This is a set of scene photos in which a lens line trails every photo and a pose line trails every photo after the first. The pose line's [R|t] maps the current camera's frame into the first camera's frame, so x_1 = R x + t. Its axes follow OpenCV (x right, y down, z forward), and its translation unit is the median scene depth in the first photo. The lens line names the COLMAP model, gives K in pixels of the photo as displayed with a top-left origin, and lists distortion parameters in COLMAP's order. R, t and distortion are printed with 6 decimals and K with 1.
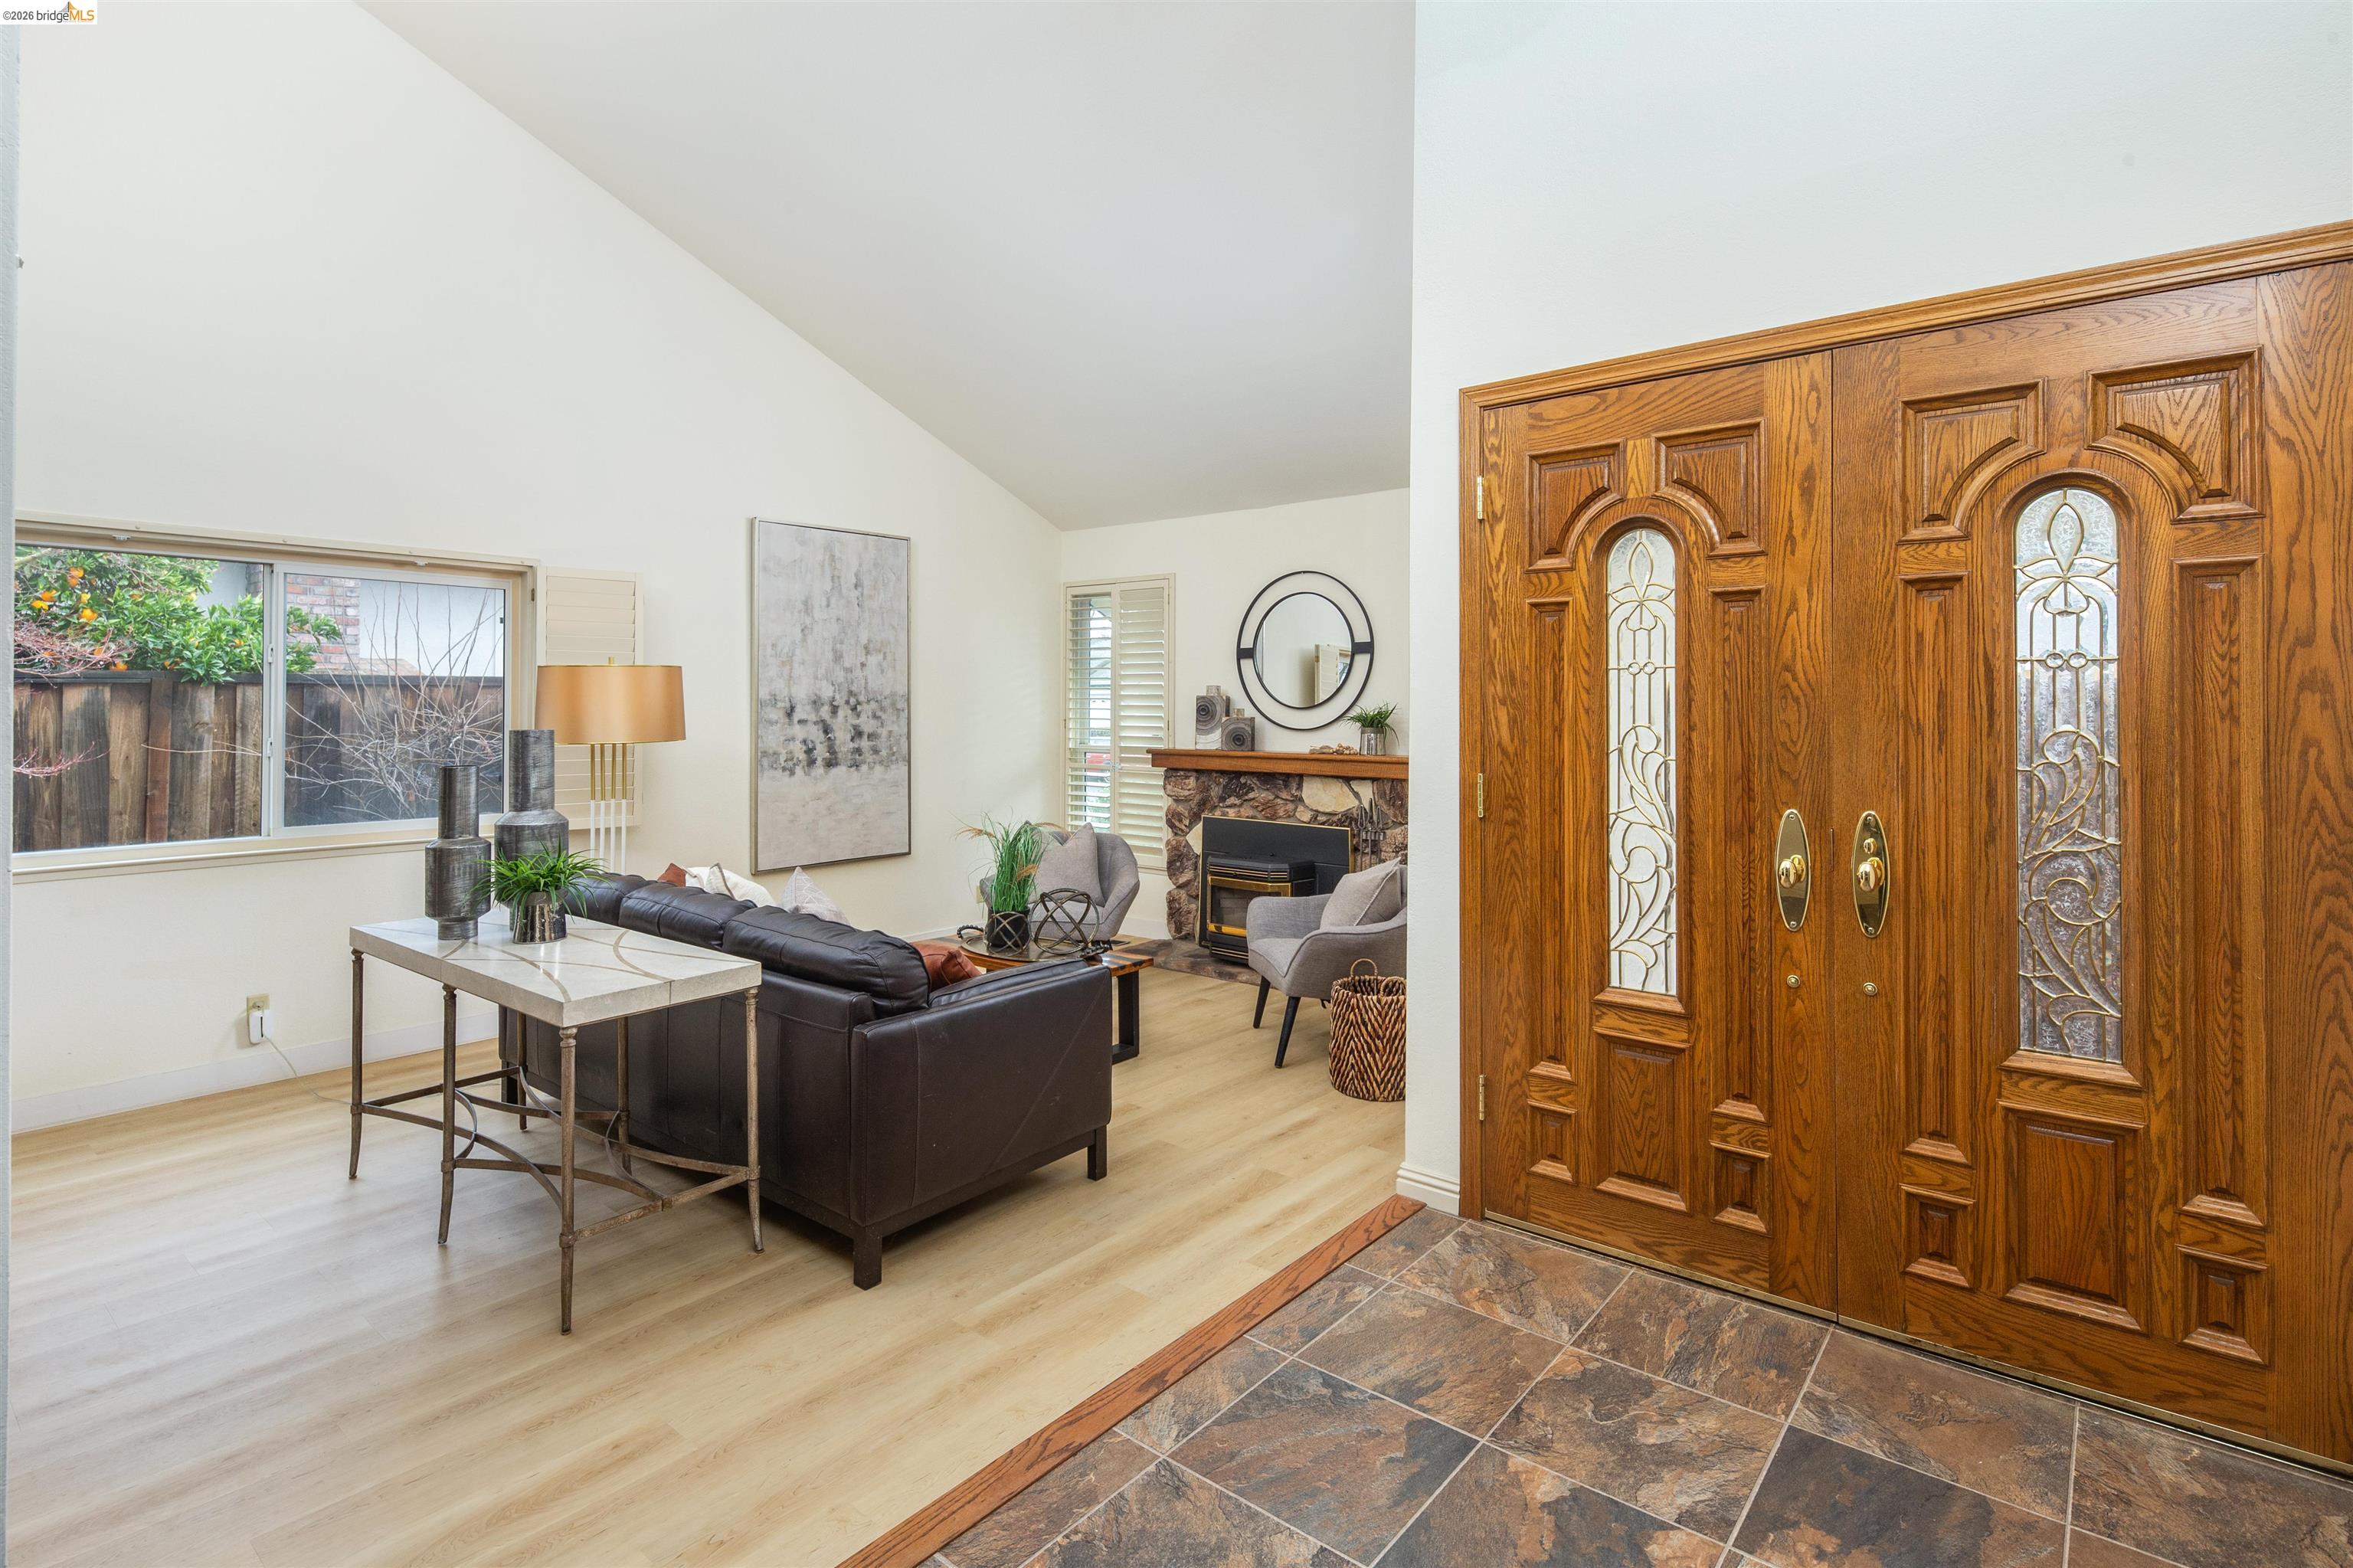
lens RADIAL K [[1154.3, 0, 1153.9], [0, 1154.3, 704.1], [0, 0, 1]] dist [0.008676, -0.004426]
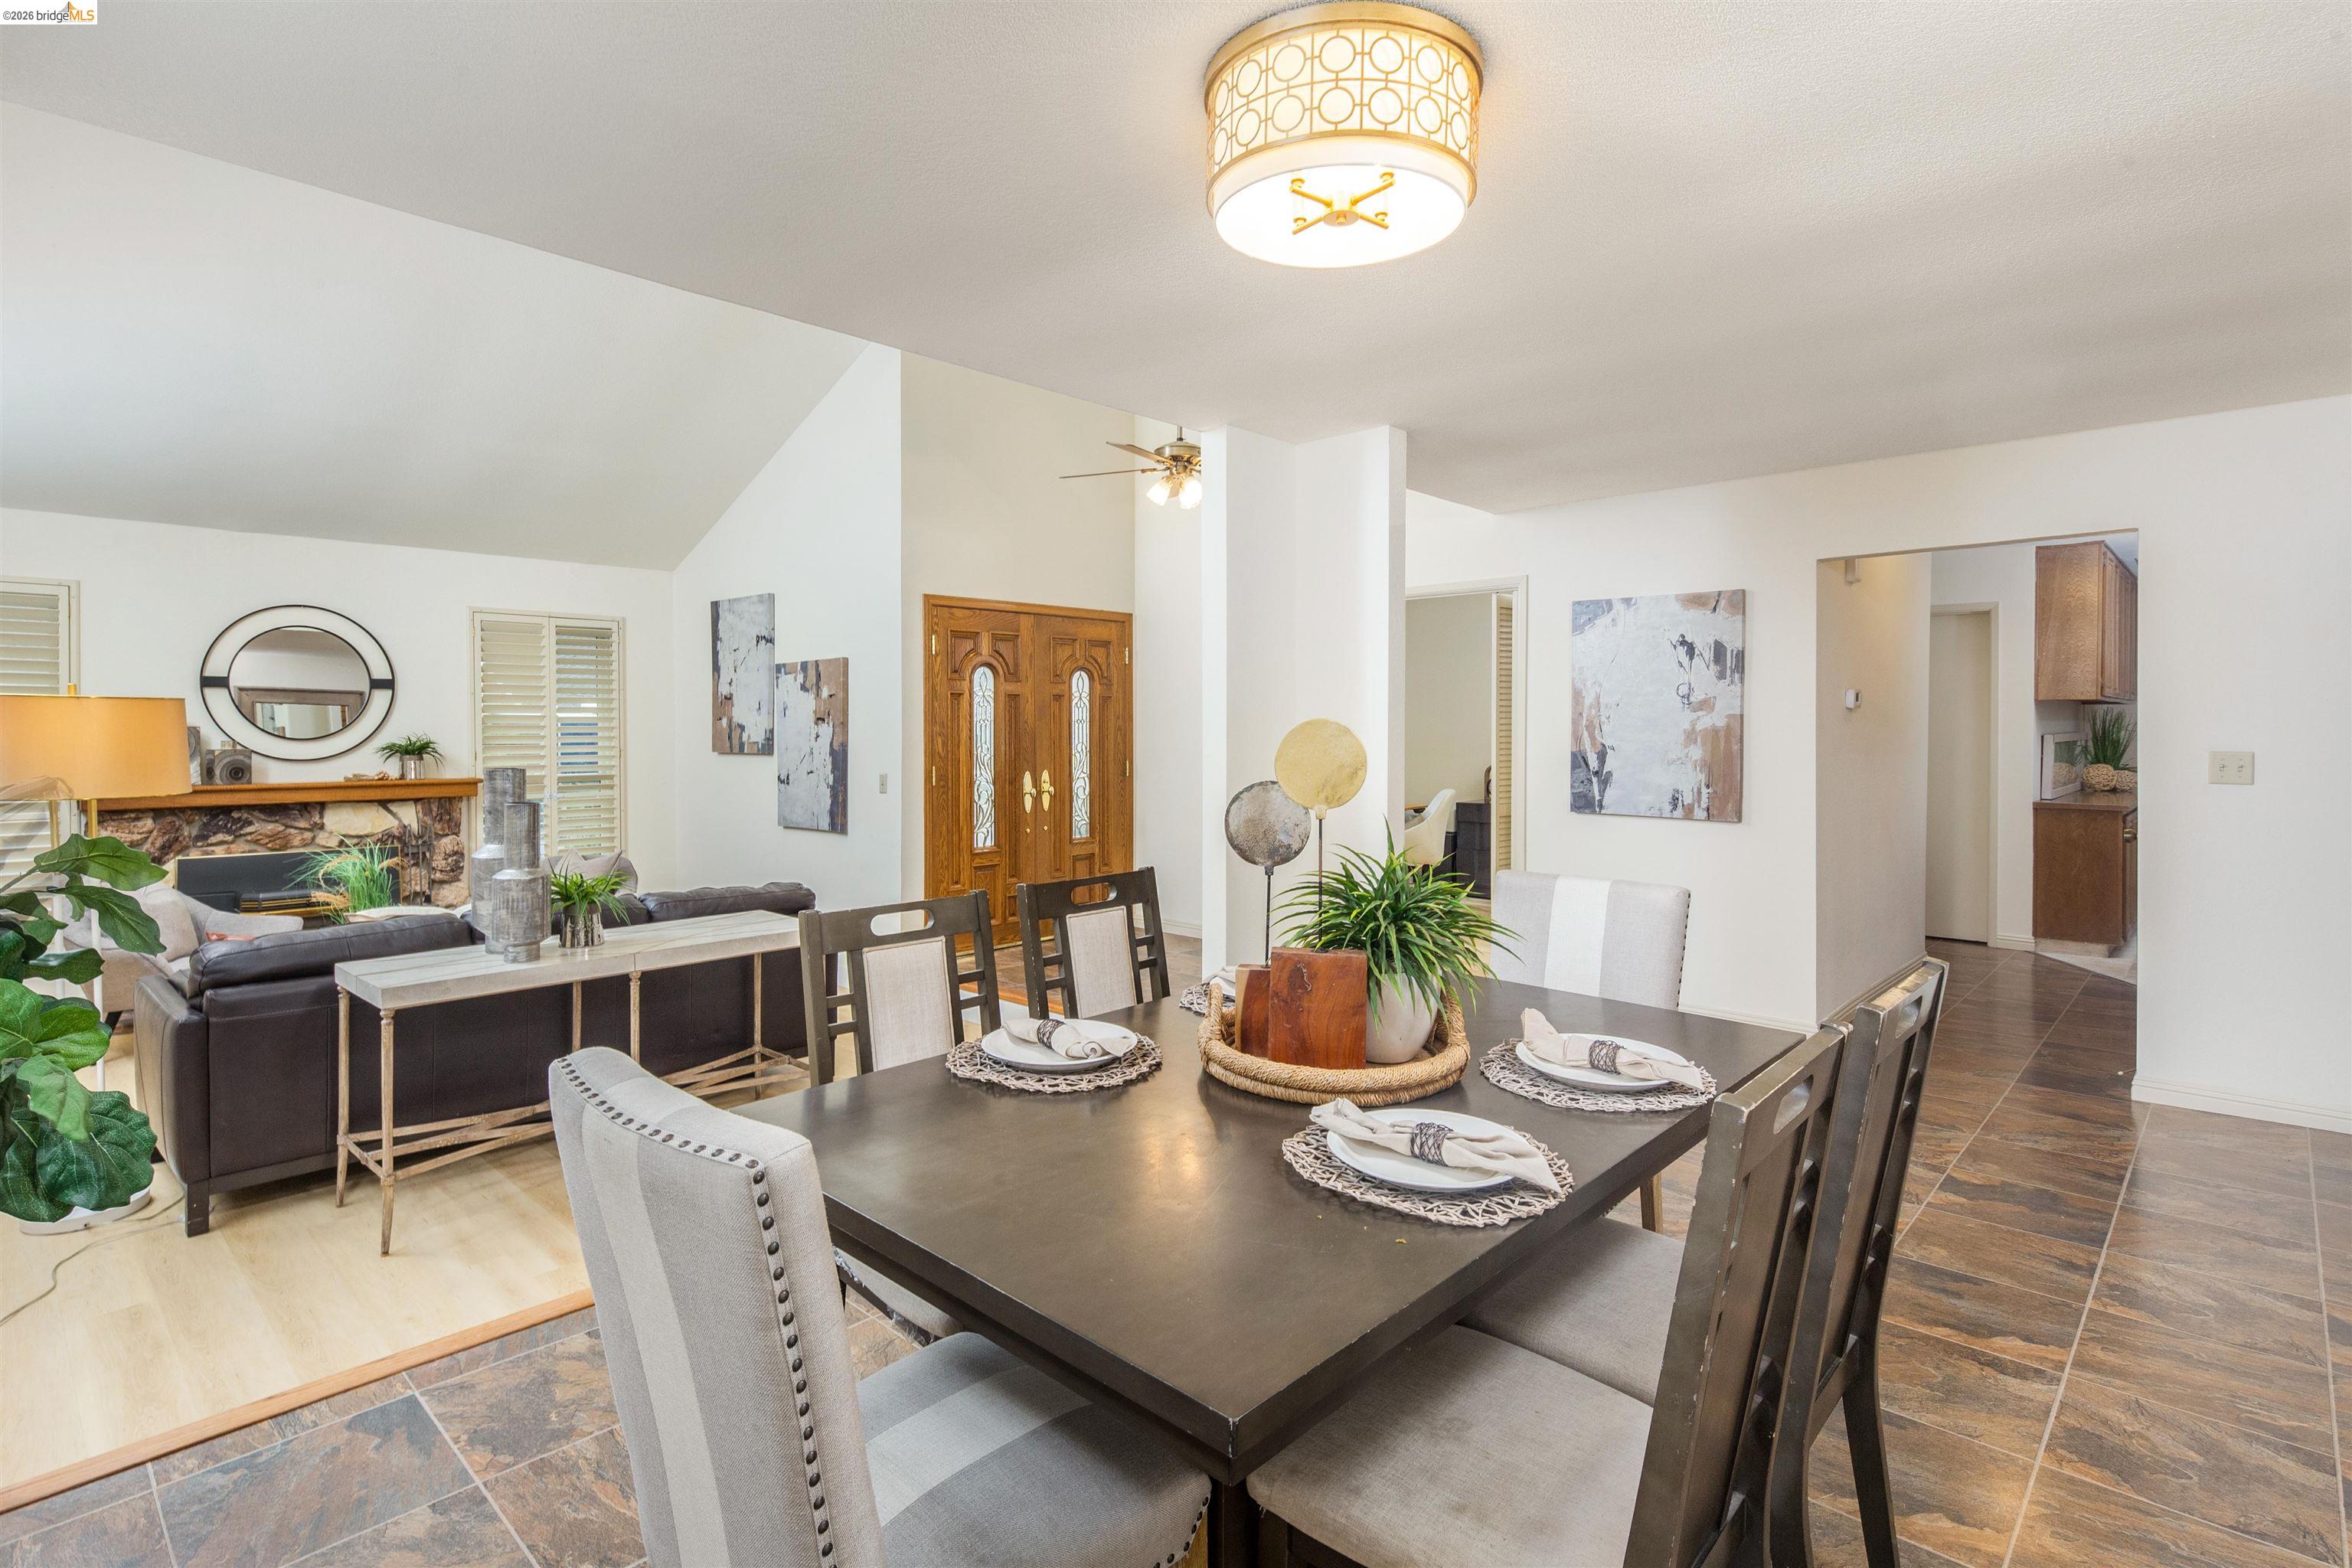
lens RADIAL K [[1153.8, 0, 1182.1], [0, 1153.8, 733.5], [0, 0, 1]] dist [0.008676, -0.004426]
pose [[0.061810, -0.010282, 0.998035, -0.897304], [-0.000733, 0.999946, 0.010347, -0.013124], [-0.998088, -0.001371, 0.061799, 0.170020]]
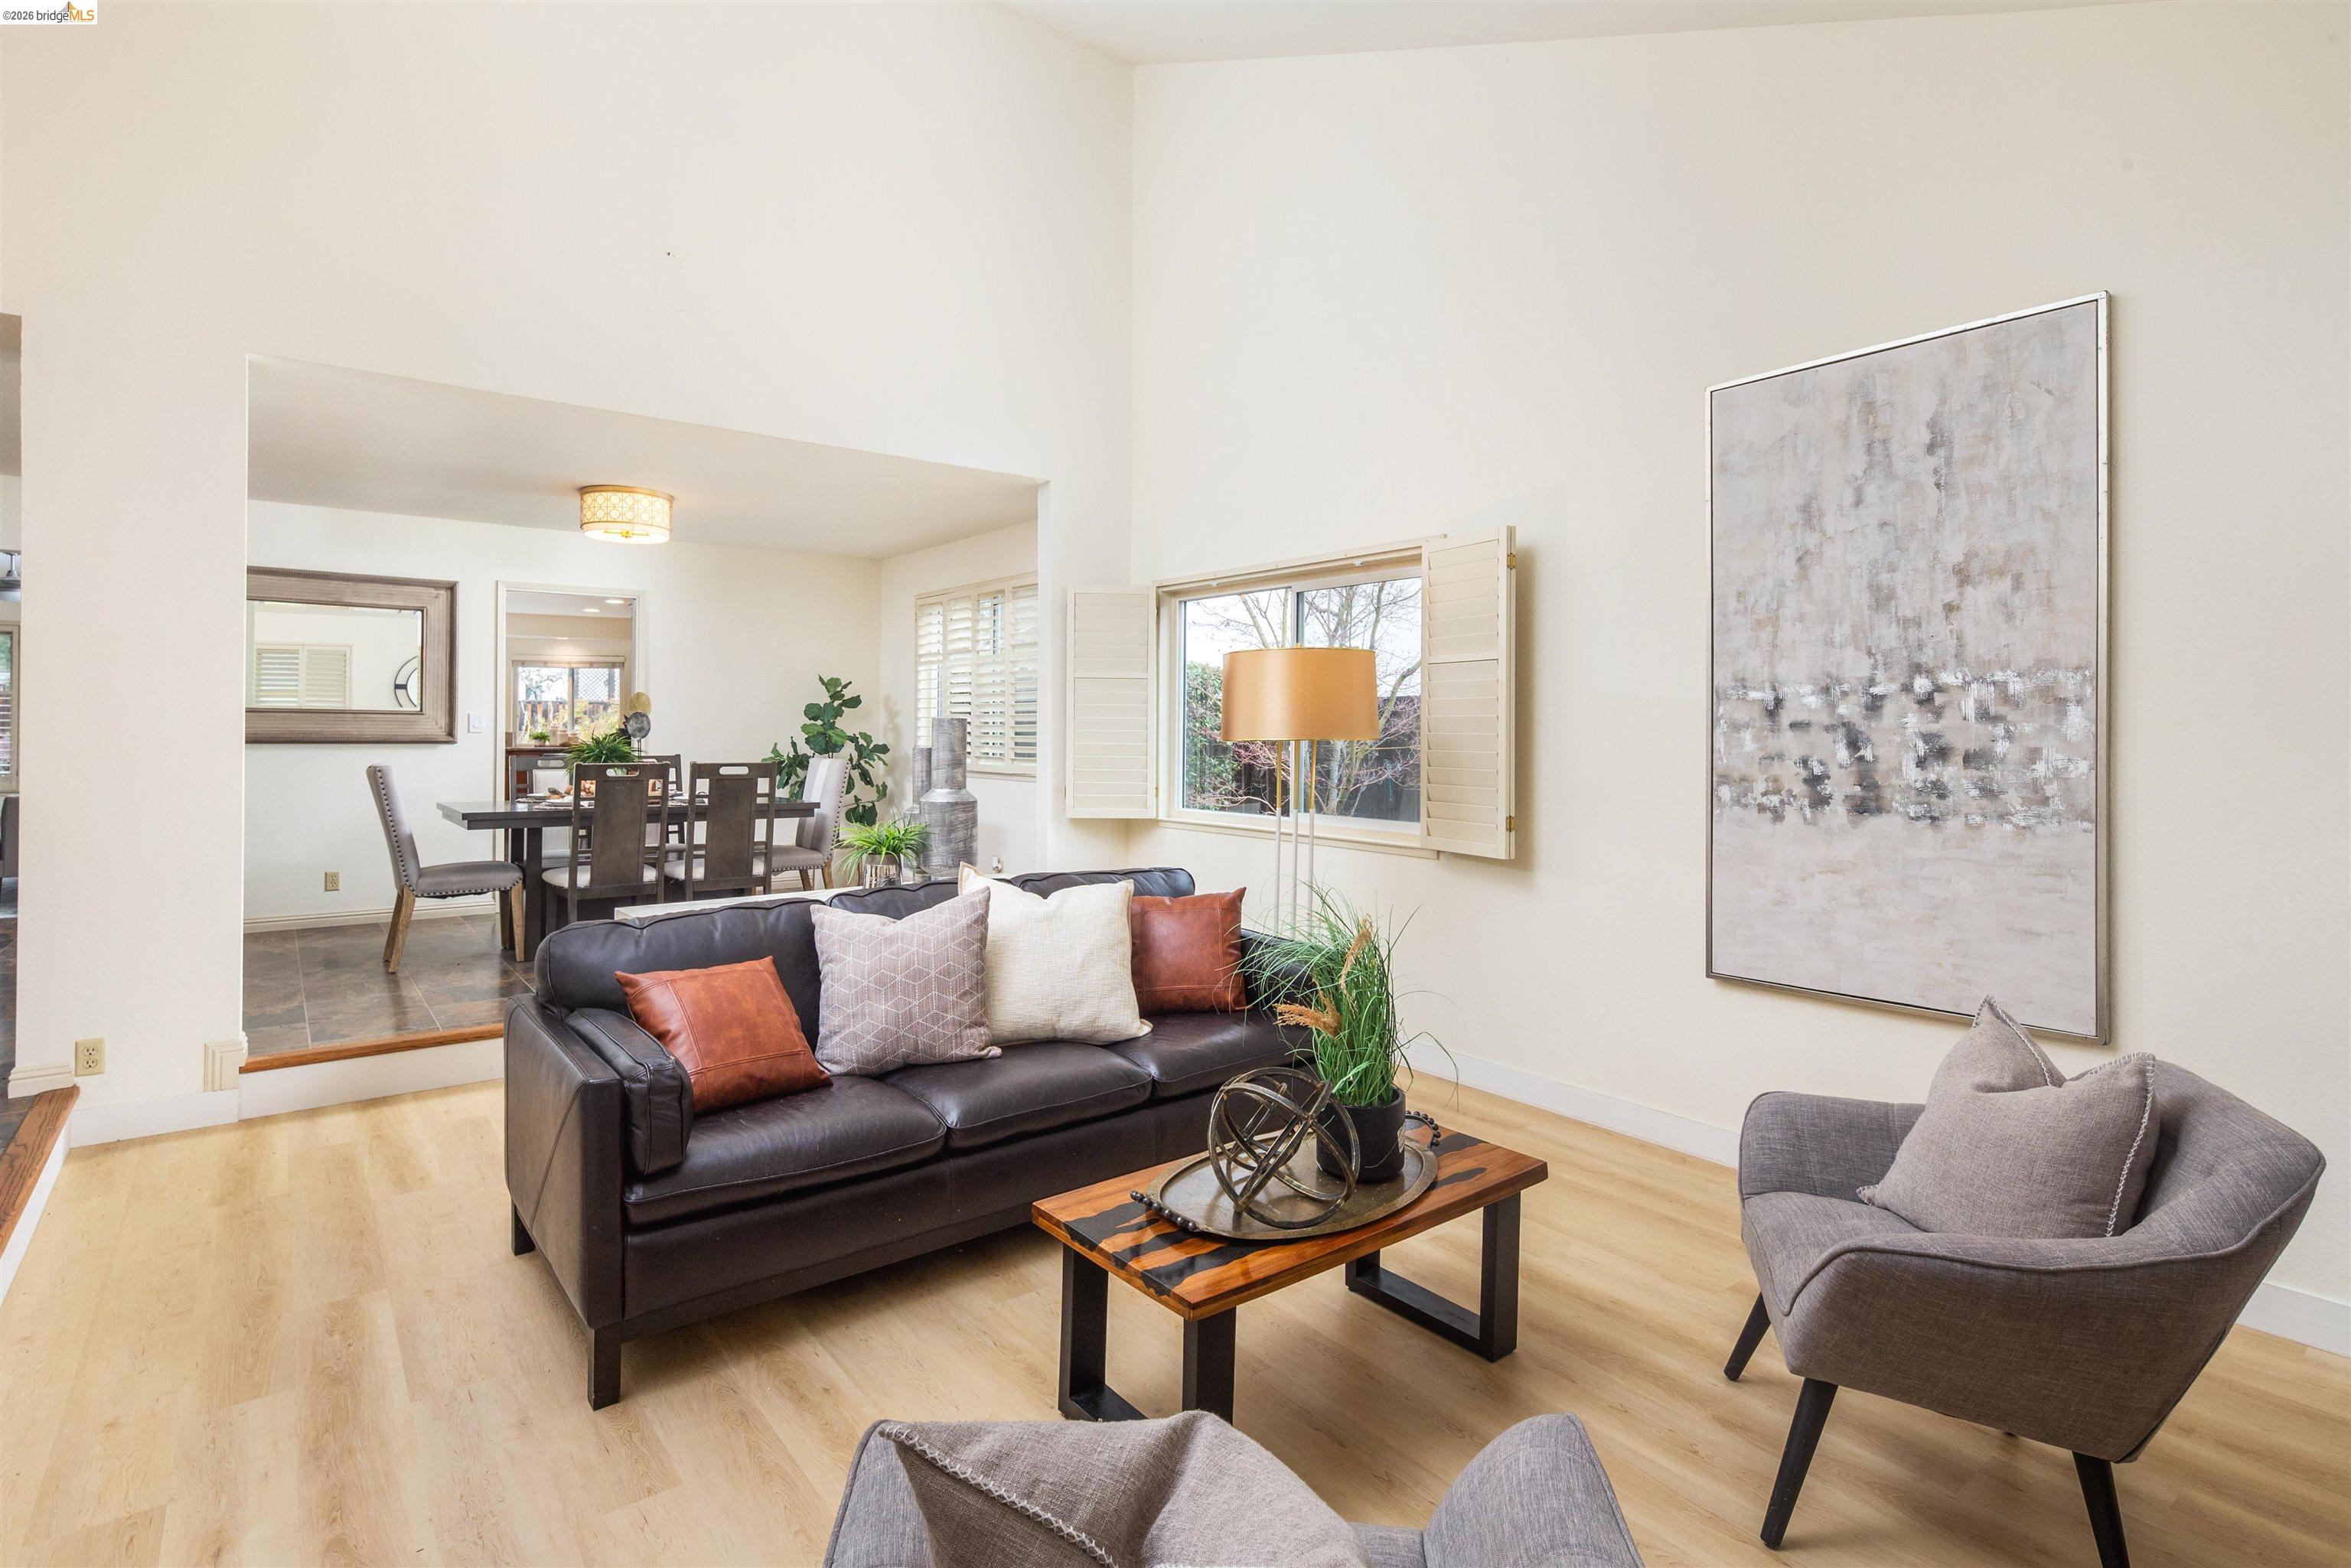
lens RADIAL K [[1153.3, 0, 1191.5], [0, 1153.3, 734.3], [0, 0, 1]] dist [0.008676, -0.004426]
pose [[-0.203595, 0.001951, -0.979053, 0.294327], [-0.004785, 0.999984, 0.002988, 0.019137], [0.979044, 0.005293, -0.203582, 0.829688]]
